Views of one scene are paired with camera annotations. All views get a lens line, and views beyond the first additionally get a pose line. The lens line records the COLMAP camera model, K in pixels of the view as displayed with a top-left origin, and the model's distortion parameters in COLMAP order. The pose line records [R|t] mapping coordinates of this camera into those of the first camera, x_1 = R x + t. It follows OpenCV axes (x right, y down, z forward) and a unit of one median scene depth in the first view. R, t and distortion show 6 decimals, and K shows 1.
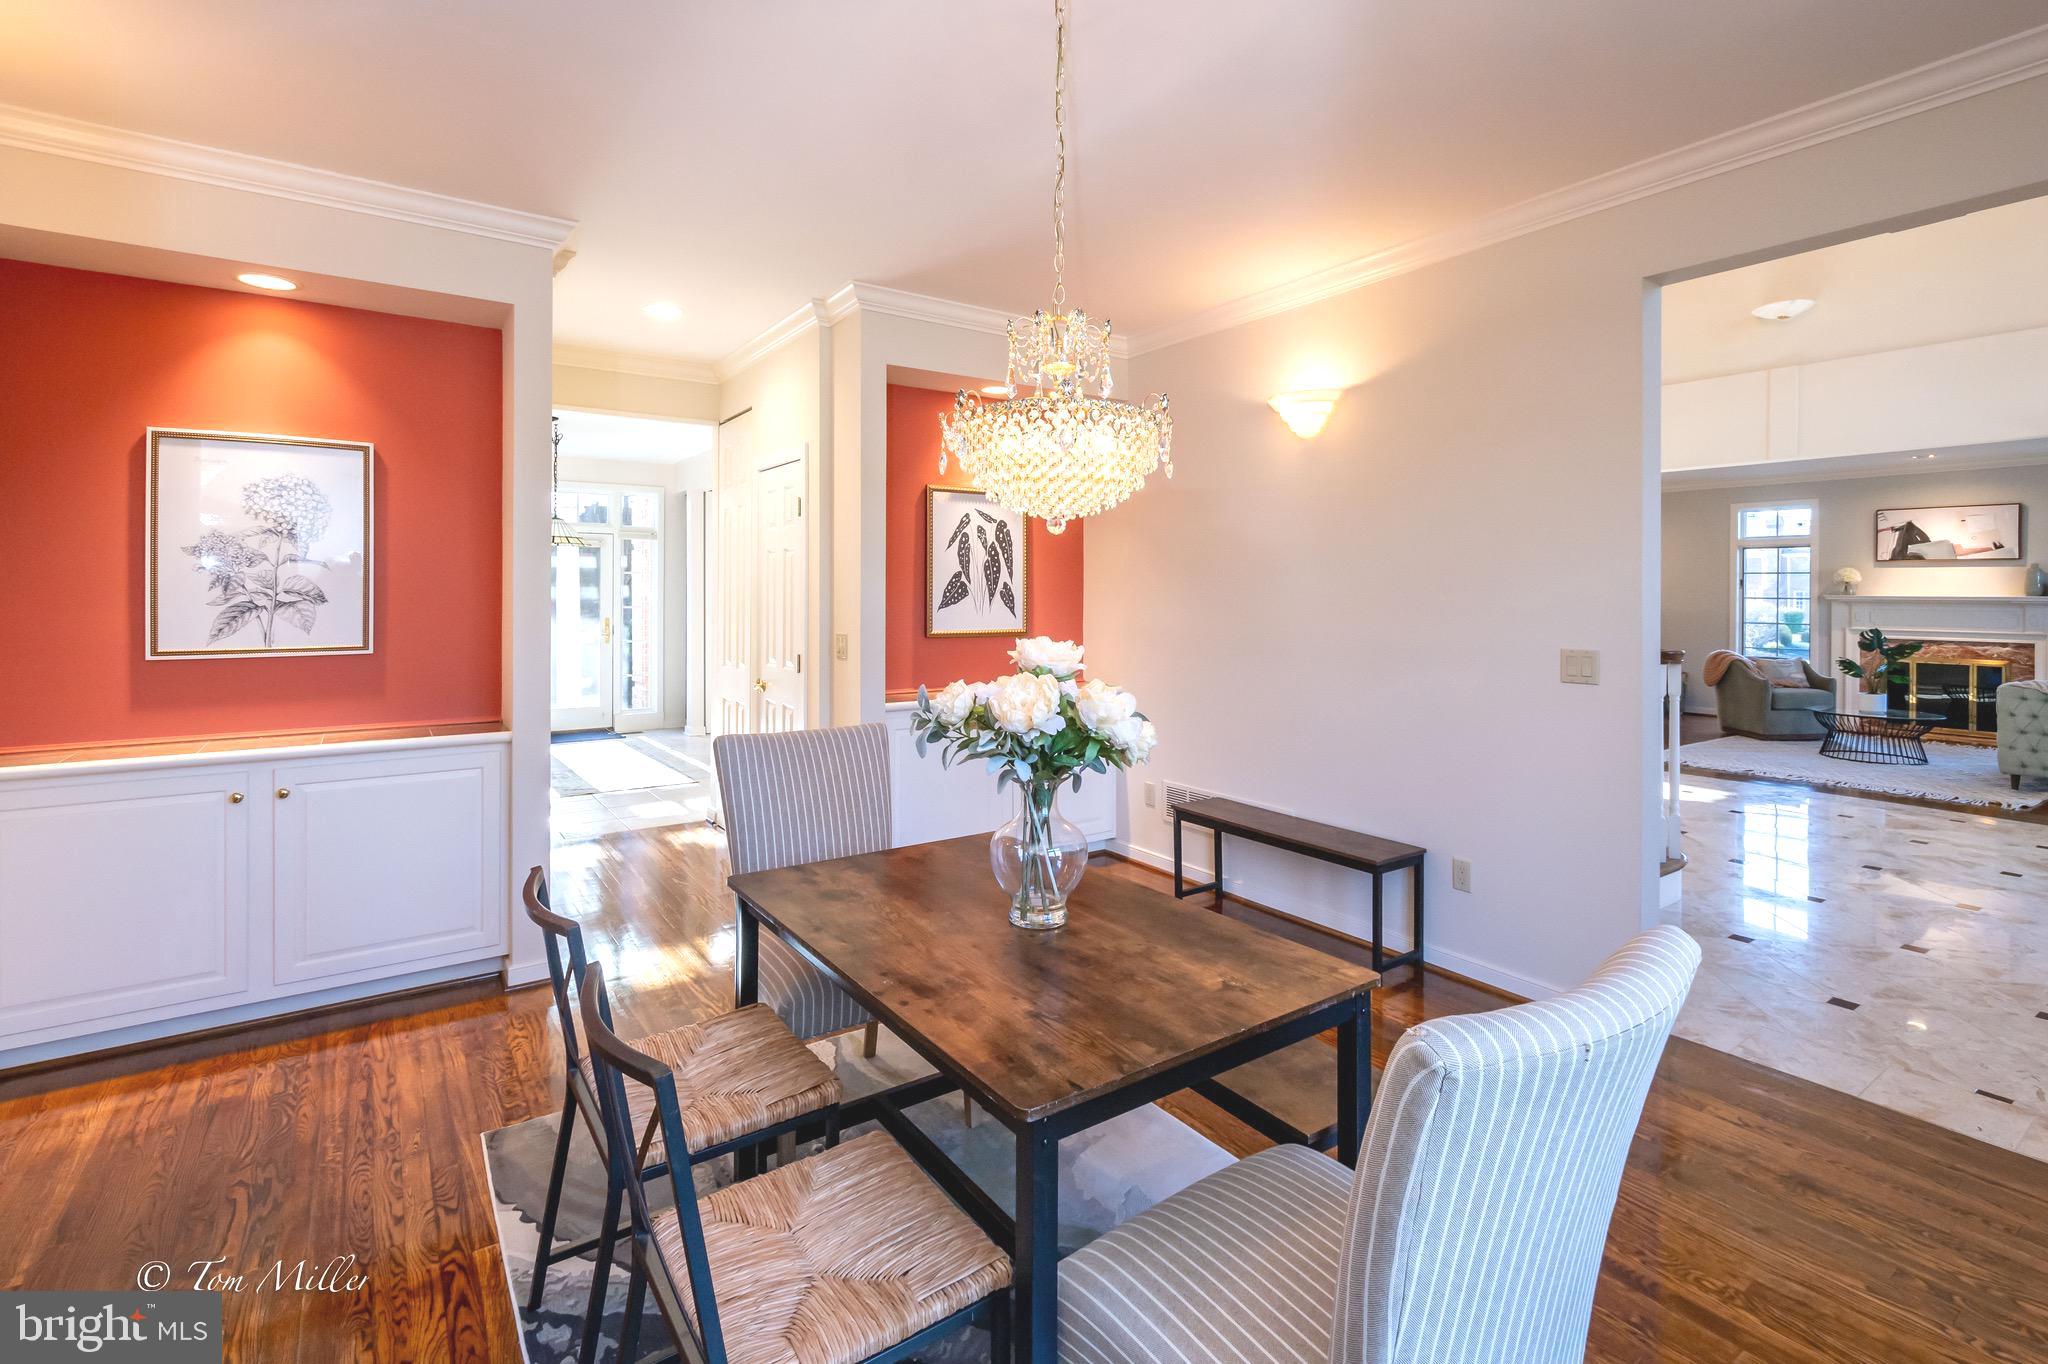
lens RADIAL K [[947.2, 0, 1026.0], [0, 947.2, 597.0], [0, 0, 1]] dist [0.000046, -0.000392]
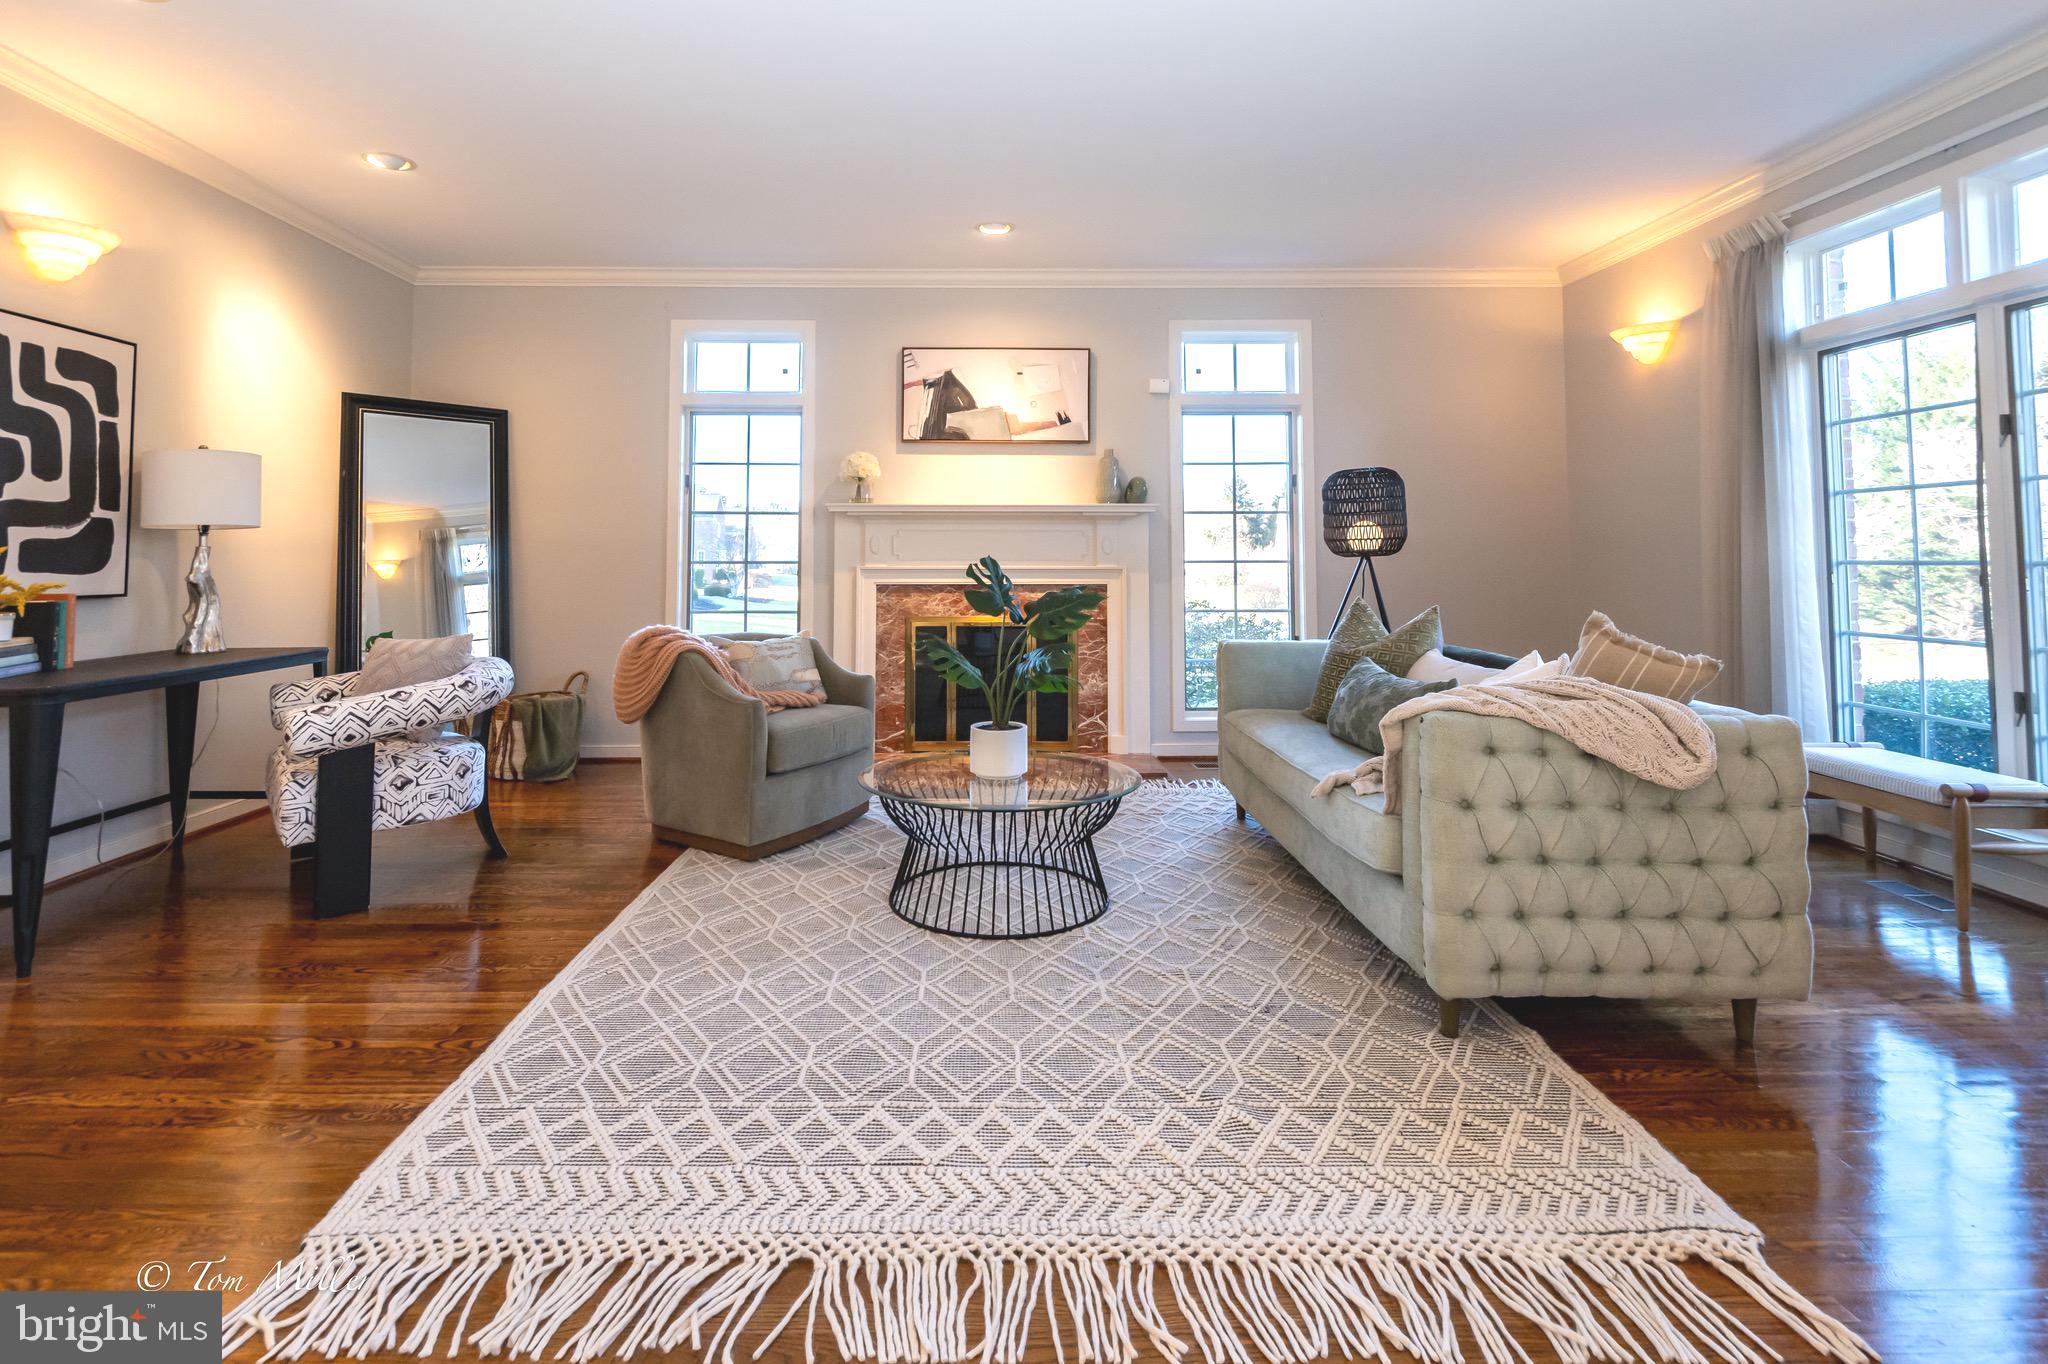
lens RADIAL K [[944.6, 0, 1015.4], [0, 944.6, 504.8], [0, 0, 1]] dist [0.003165, -0.003470]
pose [[0.534765, 0.044174, 0.843845, 0.494307], [0.005961, 0.998411, -0.056043, 0.030035], [-0.844980, 0.035000, 0.533652, 0.679594]]
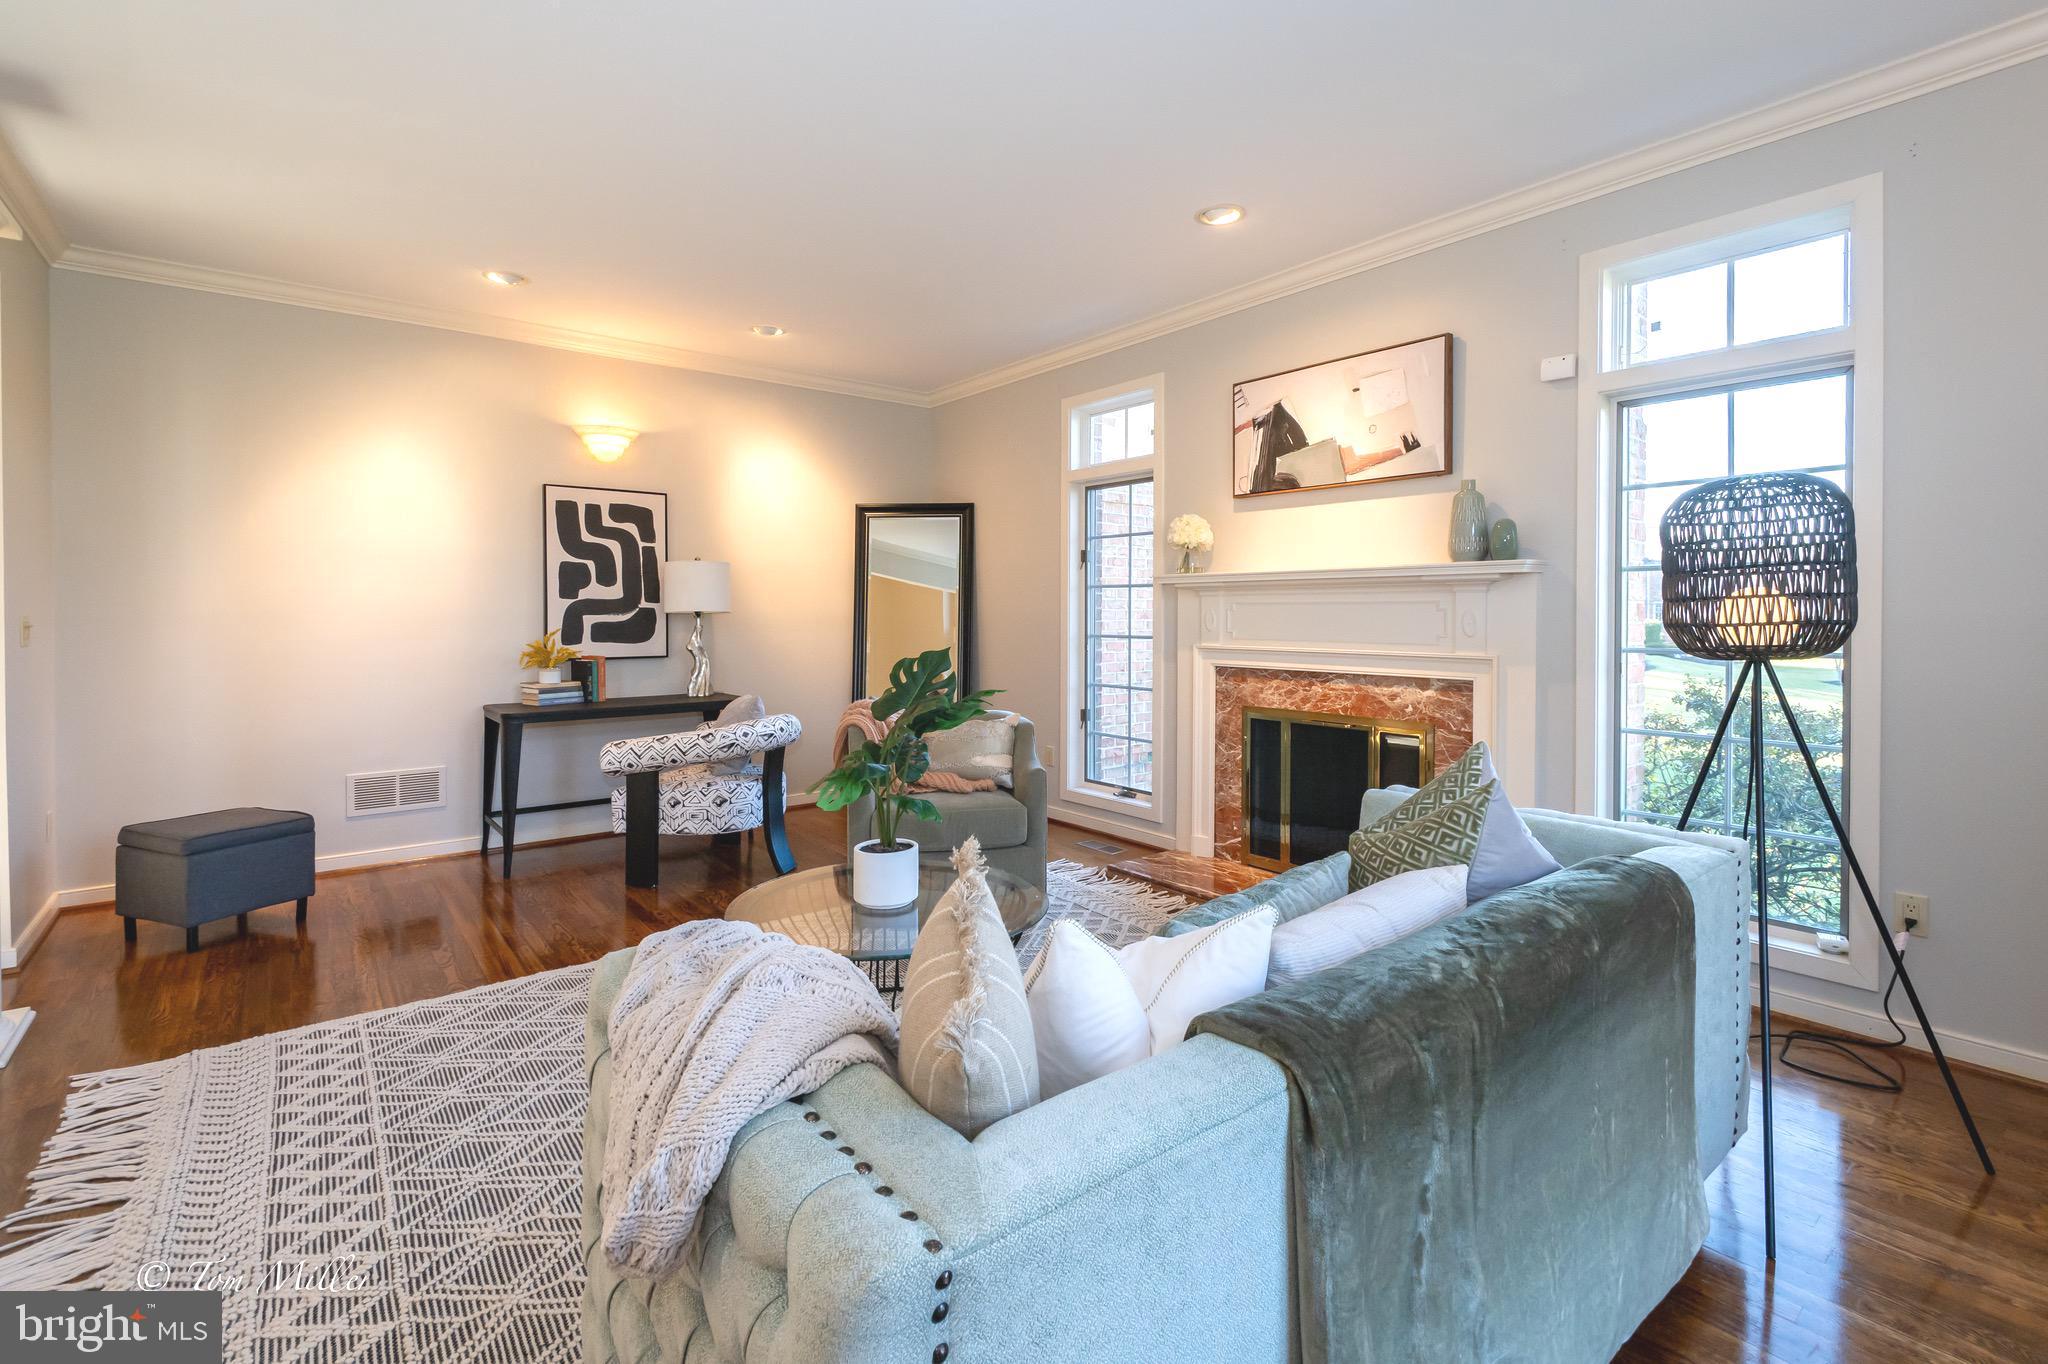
lens RADIAL K [[942.0, 0, 1023.7], [0, 942.0, 622.5], [0, 0, 1]] dist [-0.003674, -0.001245]
pose [[0.994461, -0.005397, 0.104970, 0.774744], [0.004857, 0.999974, 0.005403, 0.019863], [-0.104996, -0.004864, 0.994461, 0.579183]]
